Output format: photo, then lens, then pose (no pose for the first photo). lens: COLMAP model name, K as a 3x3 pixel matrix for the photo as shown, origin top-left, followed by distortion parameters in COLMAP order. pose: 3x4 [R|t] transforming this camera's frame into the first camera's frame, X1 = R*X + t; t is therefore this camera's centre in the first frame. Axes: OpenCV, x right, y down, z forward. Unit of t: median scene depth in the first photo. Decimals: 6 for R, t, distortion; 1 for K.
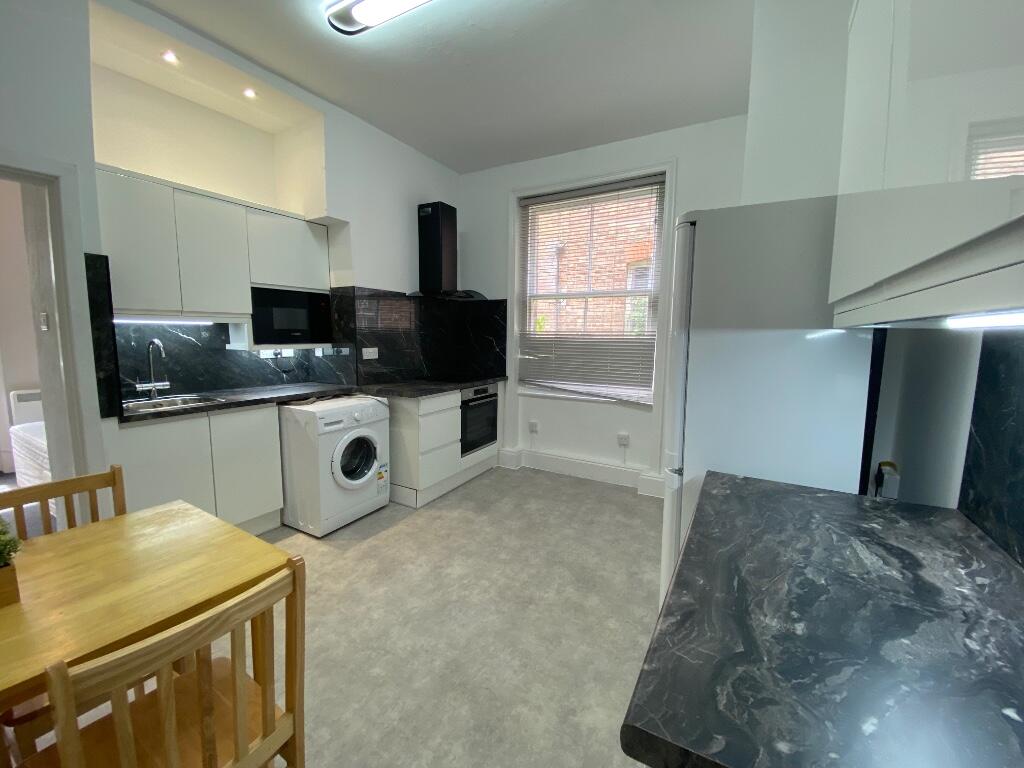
lens RADIAL K [[412.8, 0, 514.6], [0, 412.8, 382.7], [0, 0, 1]] dist [0.035927, -0.031012]
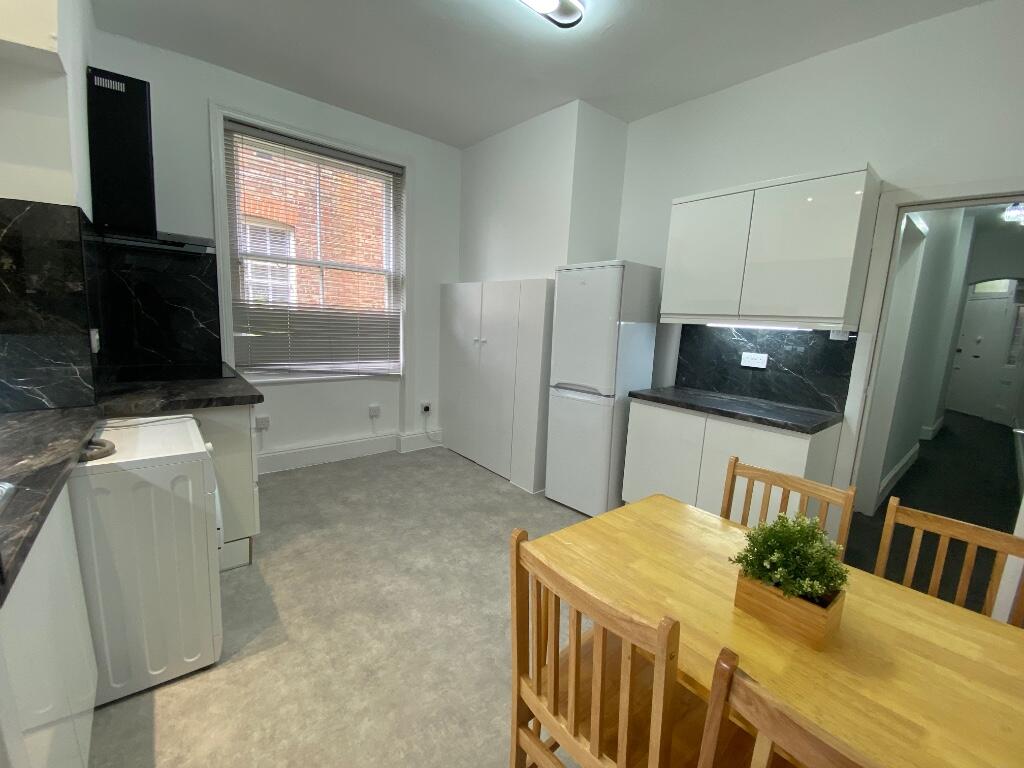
lens RADIAL K [[412.8, 0, 514.6], [0, 412.8, 382.7], [0, 0, 1]] dist [0.035927, -0.031012]
pose [[0.348158, -0.138951, 0.927081, -0.647924], [0.064394, 0.990163, 0.124223, -0.047799], [-0.935222, 0.016449, 0.353680, 0.322736]]
